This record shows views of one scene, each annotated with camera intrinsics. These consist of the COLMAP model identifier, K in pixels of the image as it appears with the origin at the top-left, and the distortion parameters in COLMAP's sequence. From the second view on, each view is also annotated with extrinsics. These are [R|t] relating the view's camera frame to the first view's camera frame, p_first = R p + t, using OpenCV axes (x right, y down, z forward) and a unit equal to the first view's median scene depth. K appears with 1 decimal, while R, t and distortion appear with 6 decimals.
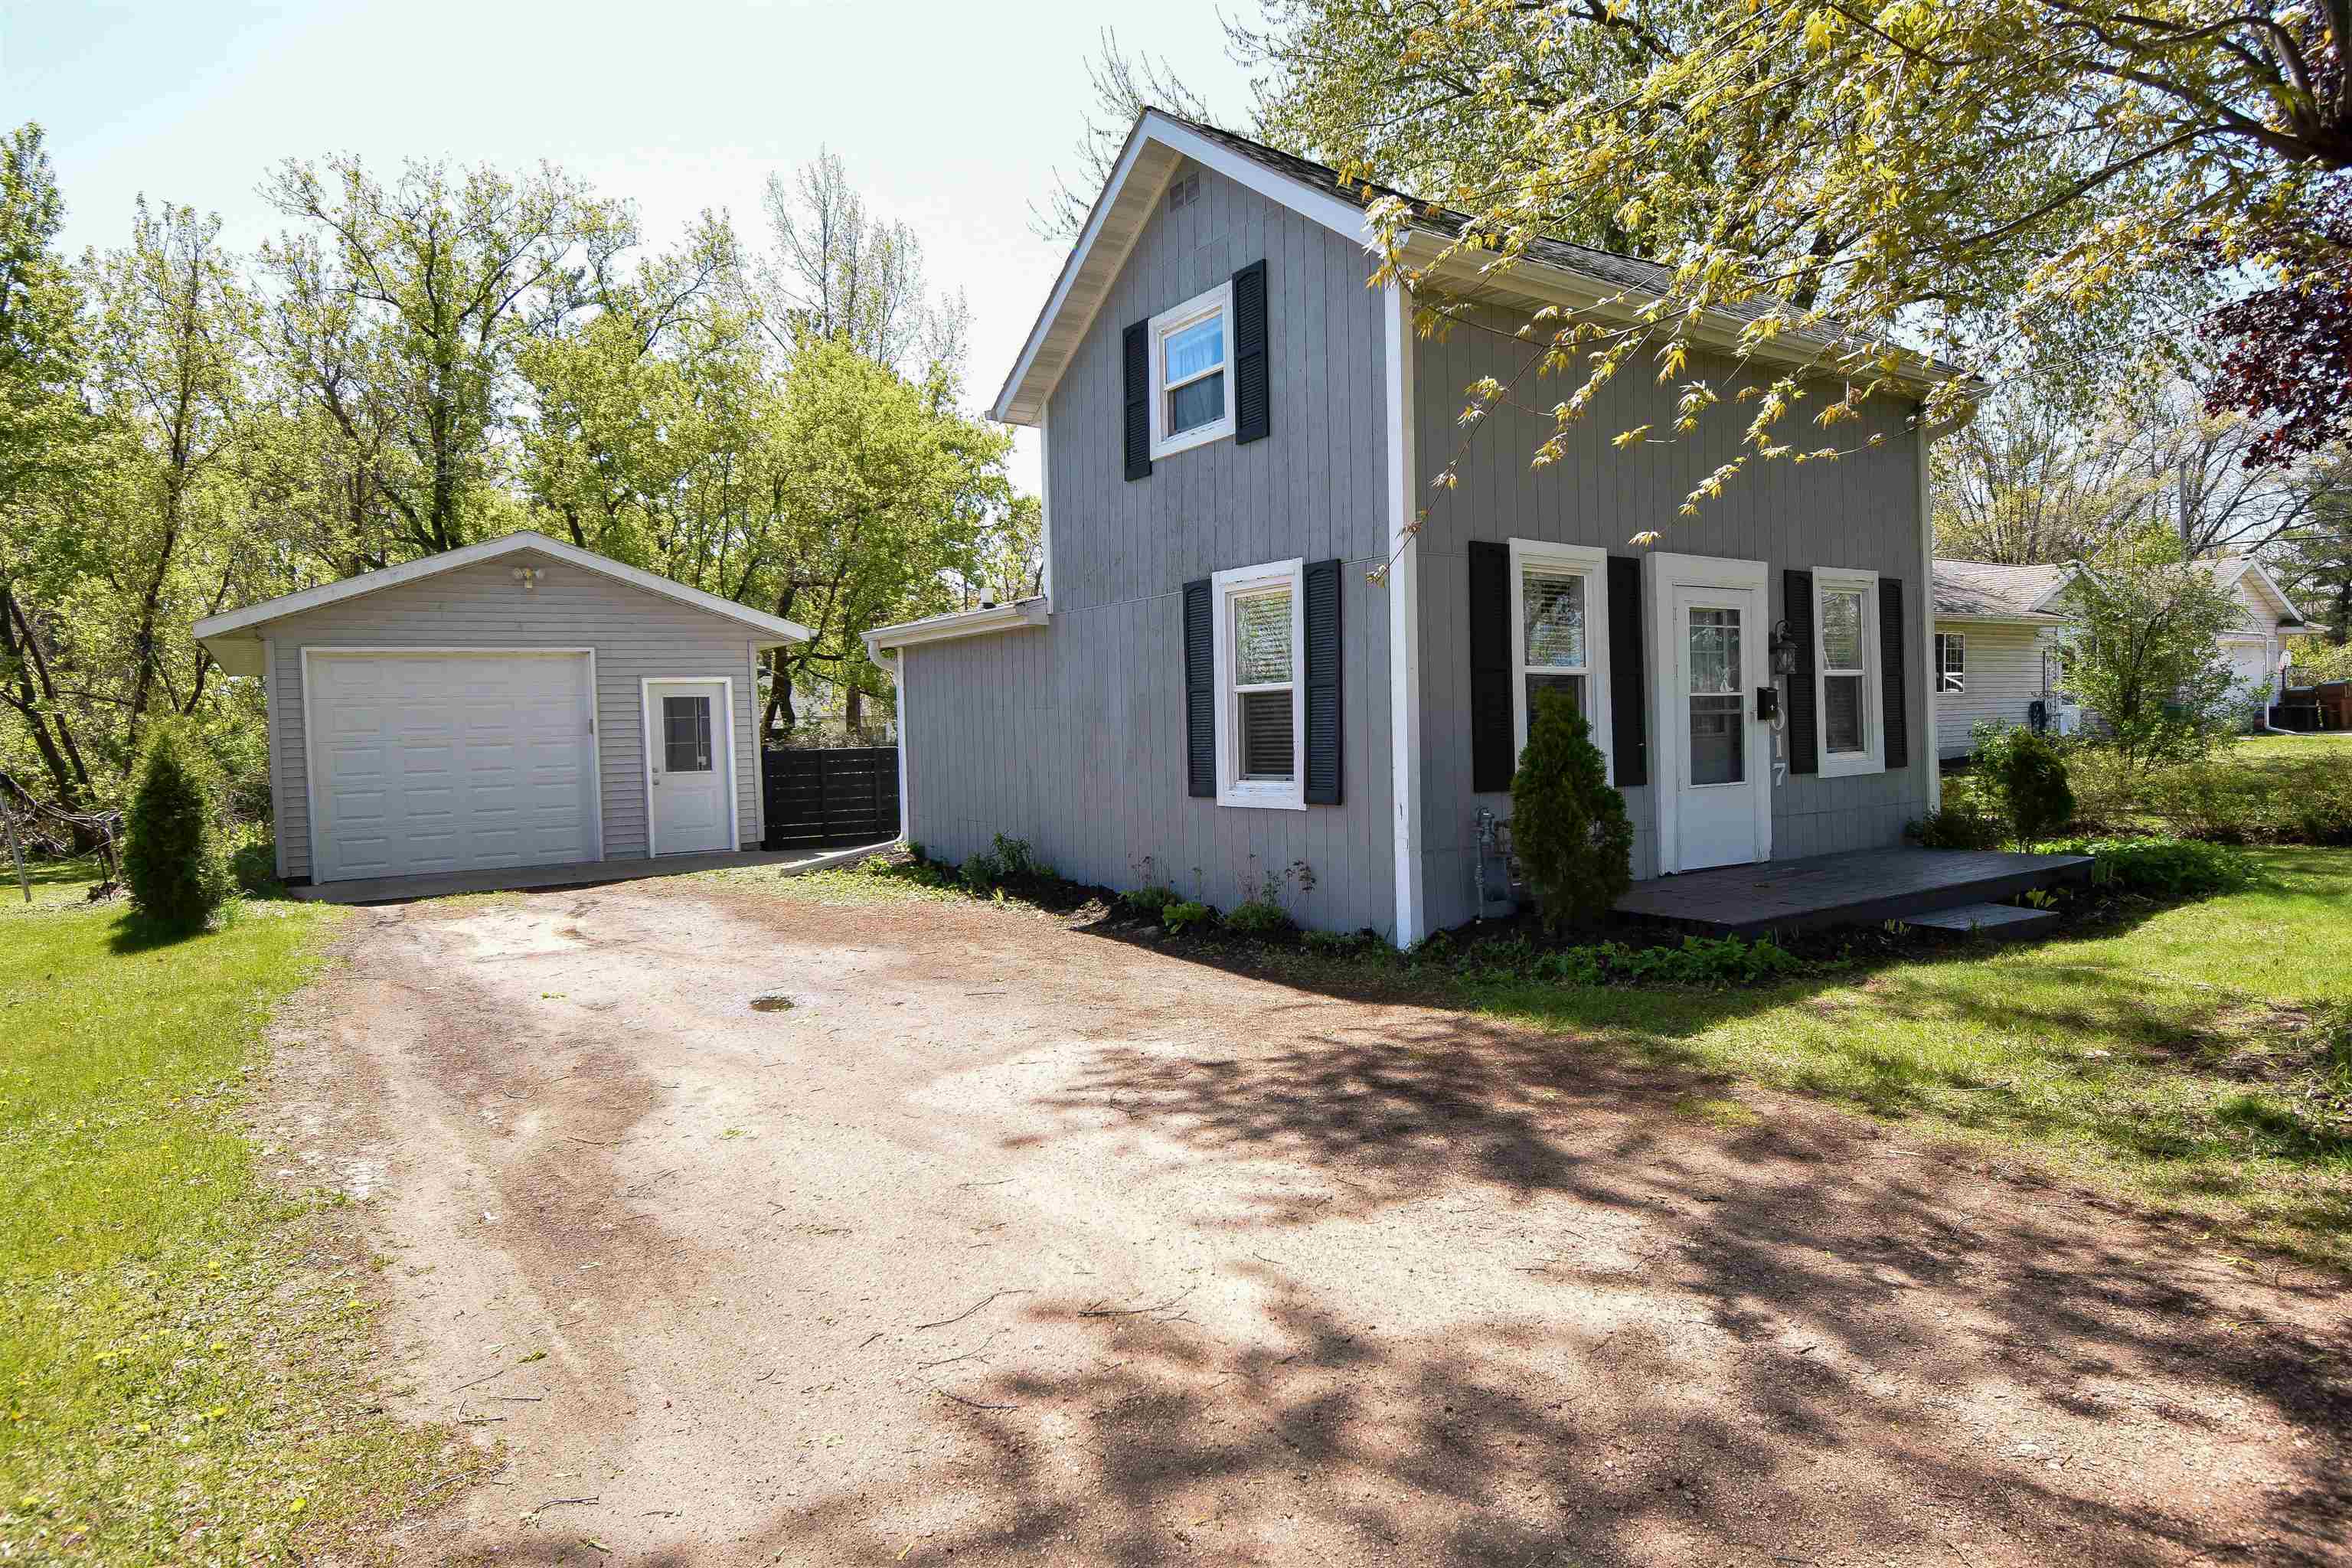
lens RADIAL K [[1369.6, 0, 1176.0], [0, 1369.6, 784.0], [0, 0, 1]] dist [-0.003259, -0.000703]
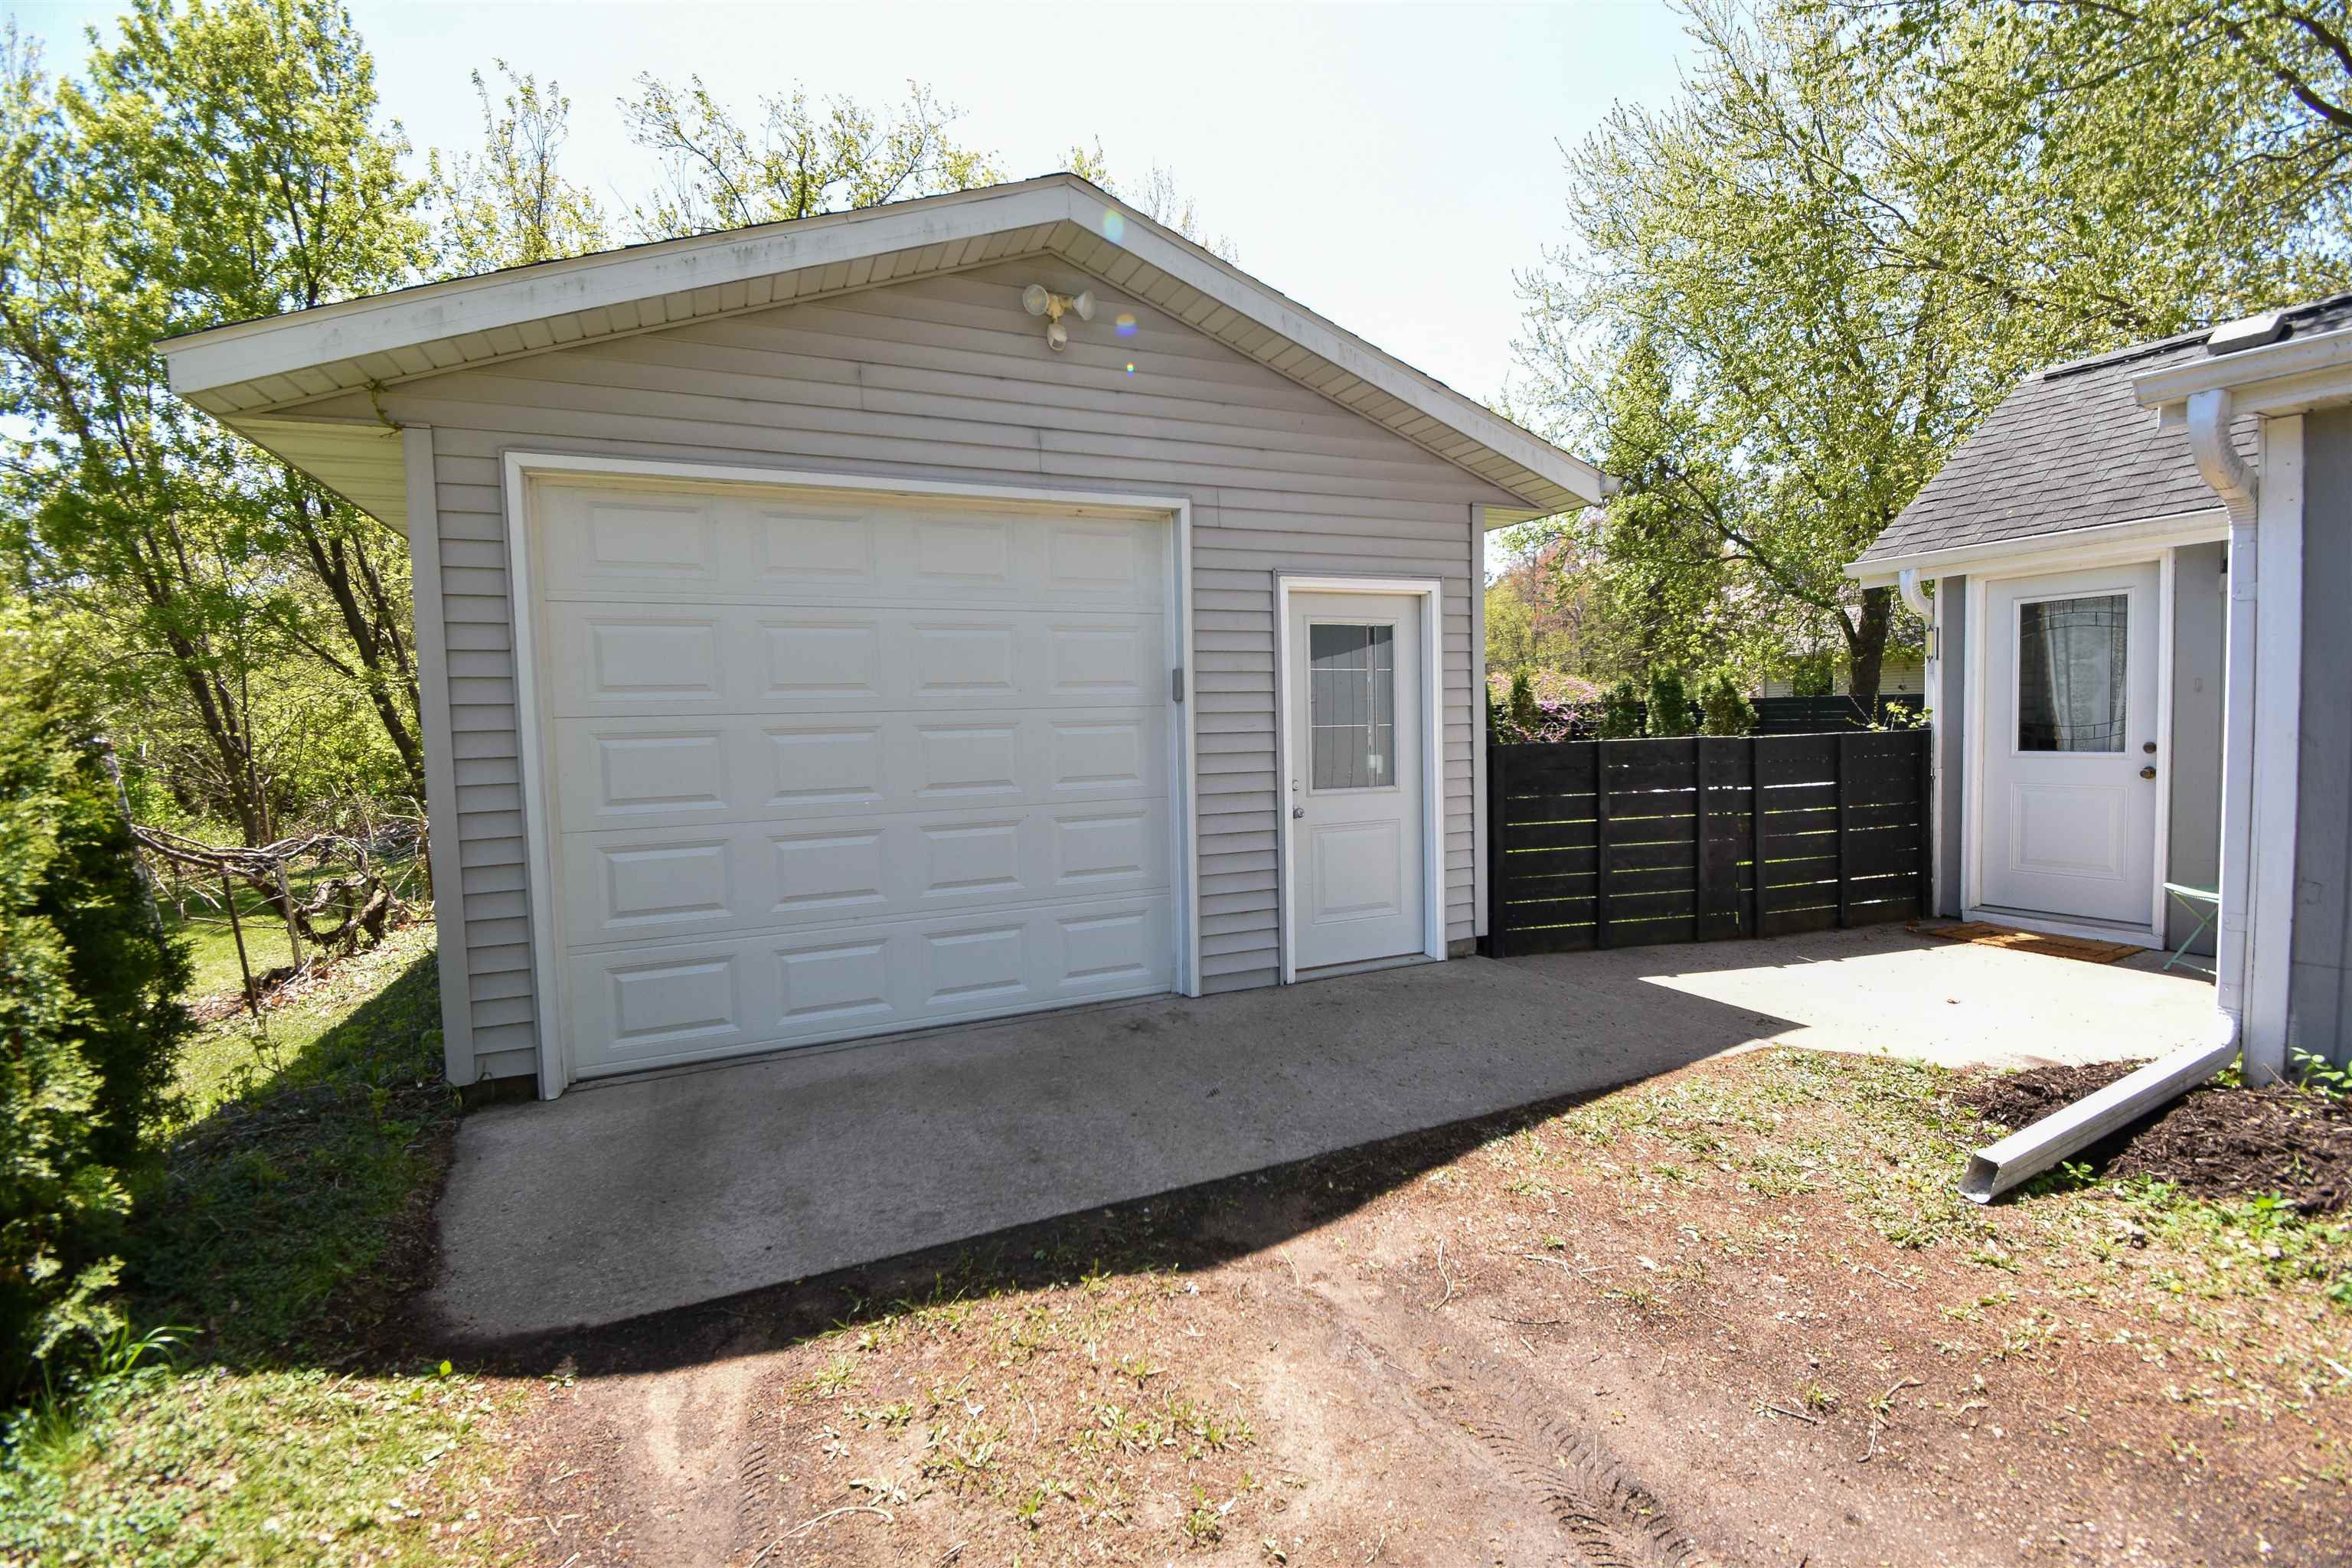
lens RADIAL K [[1049.5, 0, 1180.6], [0, 1049.5, 776.6], [0, 0, 1]] dist [0.000899, -0.016373]
pose [[0.990537, 0.013374, -0.136589, -0.373227], [-0.011058, 0.999782, 0.017705, -0.018897], [0.136796, -0.016027, 0.990470, 0.659273]]
